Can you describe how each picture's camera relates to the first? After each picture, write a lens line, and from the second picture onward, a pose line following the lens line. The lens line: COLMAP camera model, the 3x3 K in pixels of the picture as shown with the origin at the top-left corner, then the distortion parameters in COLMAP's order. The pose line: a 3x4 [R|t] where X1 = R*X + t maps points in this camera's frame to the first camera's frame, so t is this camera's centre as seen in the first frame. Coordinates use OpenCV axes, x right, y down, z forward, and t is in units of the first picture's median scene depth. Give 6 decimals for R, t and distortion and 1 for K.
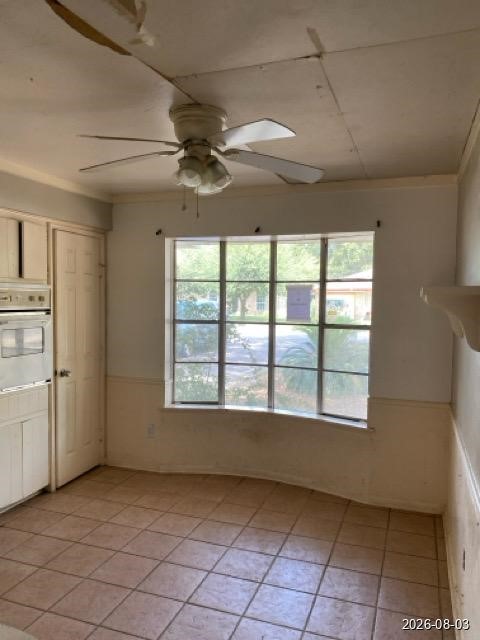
lens RADIAL K [[494.8, 0, 240.9], [0, 494.8, 328.3], [0, 0, 1]] dist [0.024357, -0.026359]
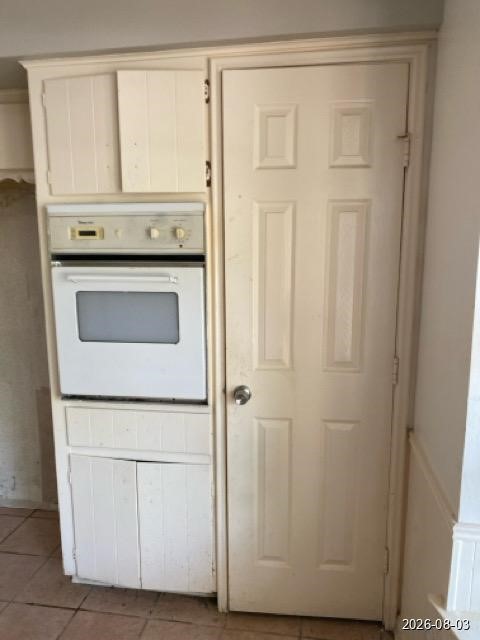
lens RADIAL K [[494.8, 0, 244.9], [0, 494.8, 326.6], [0, 0, 1]] dist [0.024357, -0.026359]
pose [[0.173674, 0.149477, -0.973393, 0.088851], [-0.050070, 0.988476, 0.142860, -0.040430], [0.983530, 0.023926, 0.179156, 0.952154]]
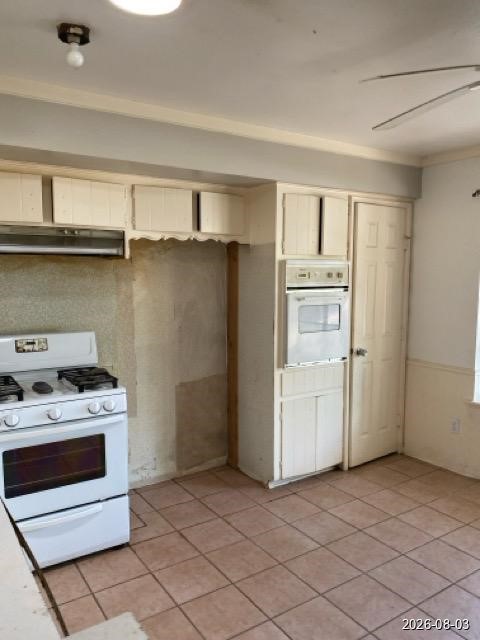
lens RADIAL K [[494.8, 0, 234.3], [0, 494.8, 326.7], [0, 0, 1]] dist [0.024357, -0.026359]
pose [[0.802905, 0.051090, -0.593913, 0.017817], [-0.025265, 0.998342, 0.051724, -0.002992], [0.595571, -0.026524, 0.802865, 0.083199]]
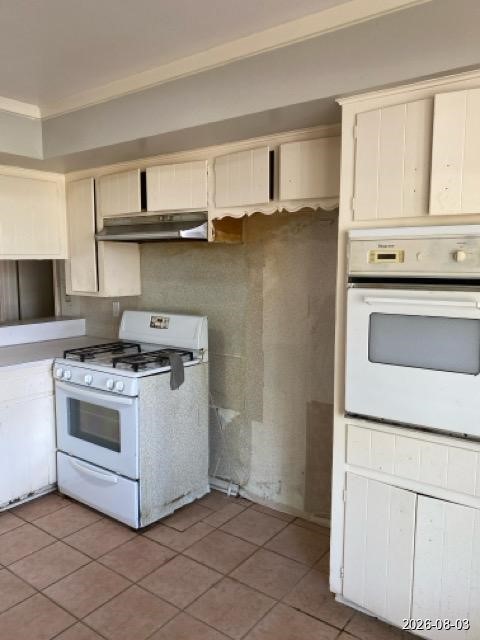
lens RADIAL K [[494.8, 0, 244.5], [0, 494.8, 321.0], [0, 0, 1]] dist [0.024357, -0.026359]
pose [[-0.285695, 0.091578, -0.953935, 0.090903], [-0.064544, 0.991324, 0.114498, -0.037328], [0.956145, 0.094283, -0.277305, 0.893150]]
